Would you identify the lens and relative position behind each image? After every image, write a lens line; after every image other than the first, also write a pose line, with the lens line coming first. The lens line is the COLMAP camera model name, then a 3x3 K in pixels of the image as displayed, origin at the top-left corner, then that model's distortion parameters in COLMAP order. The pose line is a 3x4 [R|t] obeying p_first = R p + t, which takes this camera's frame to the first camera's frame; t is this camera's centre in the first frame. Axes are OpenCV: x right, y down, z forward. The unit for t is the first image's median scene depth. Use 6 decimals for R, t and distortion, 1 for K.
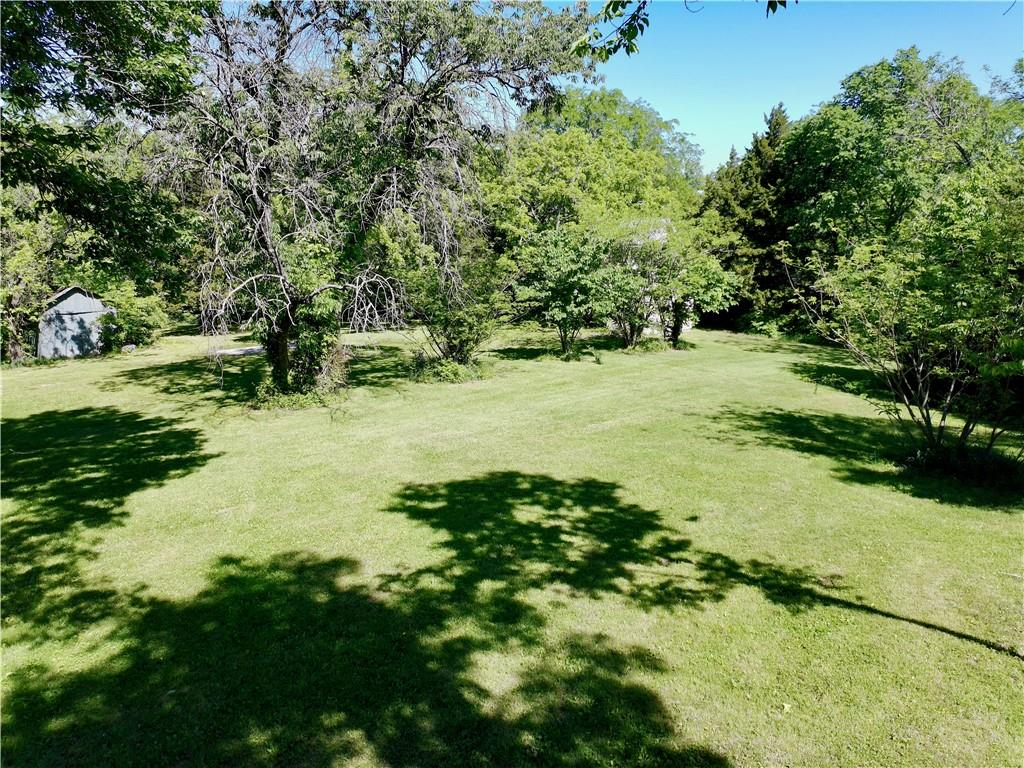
lens RADIAL K [[760.3, 0, 513.7], [0, 760.3, 383.2], [0, 0, 1]] dist [0.099056, -0.084851]
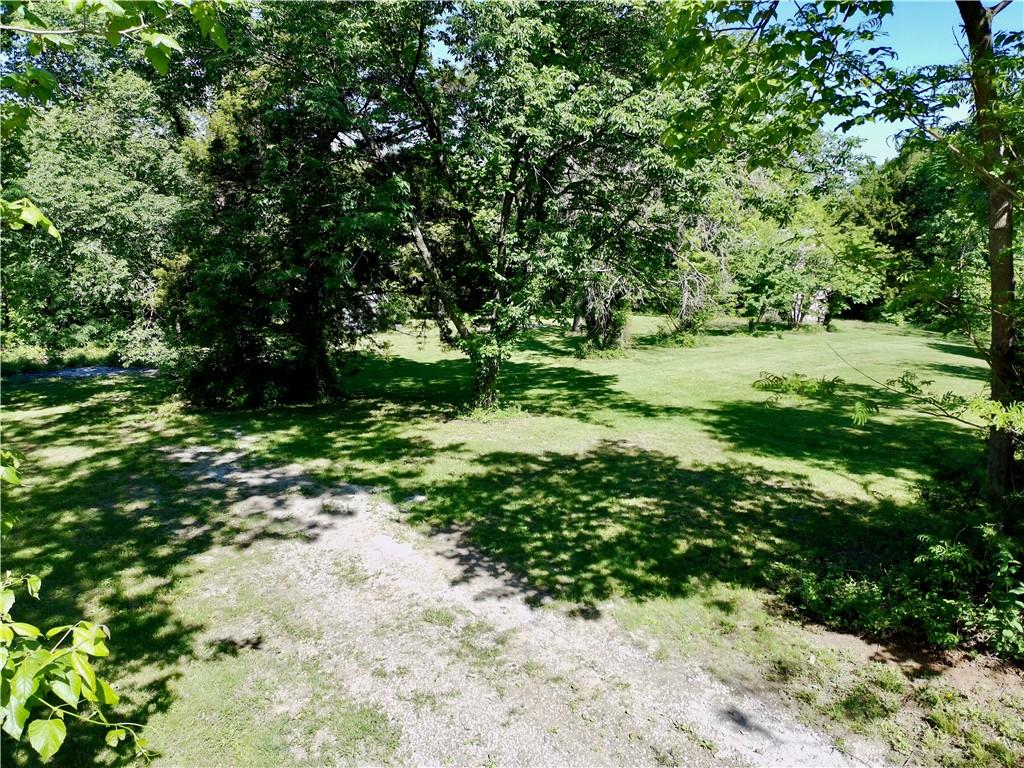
lens RADIAL K [[760.3, 0, 513.7], [0, 760.3, 383.2], [0, 0, 1]] dist [0.099056, -0.084851]
pose [[0.995680, 0.023530, -0.089818, -0.187741], [-0.022948, 0.999708, 0.007511, 0.042365], [0.089969, -0.005418, 0.995930, -0.334355]]
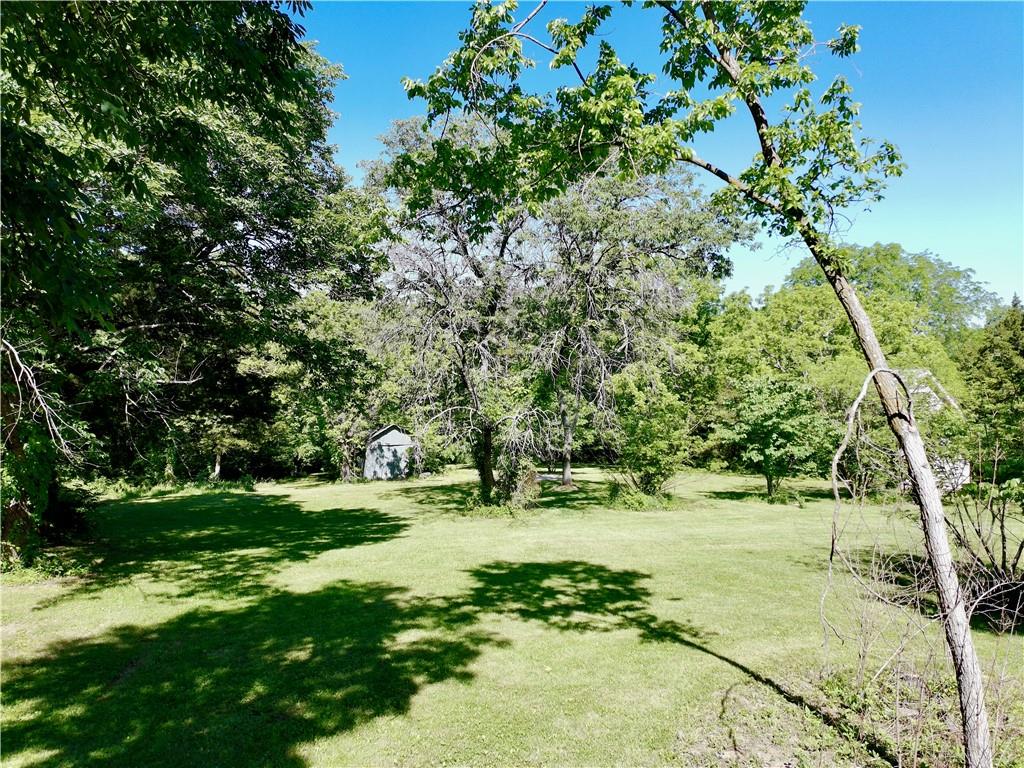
lens RADIAL K [[760.3, 0, 513.7], [0, 760.3, 383.2], [0, 0, 1]] dist [0.099056, -0.084851]
pose [[0.913059, 0.002094, -0.407823, 0.137837], [-0.083547, 0.979739, -0.182020, 0.023035], [0.399179, 0.200267, 0.894734, -0.071745]]
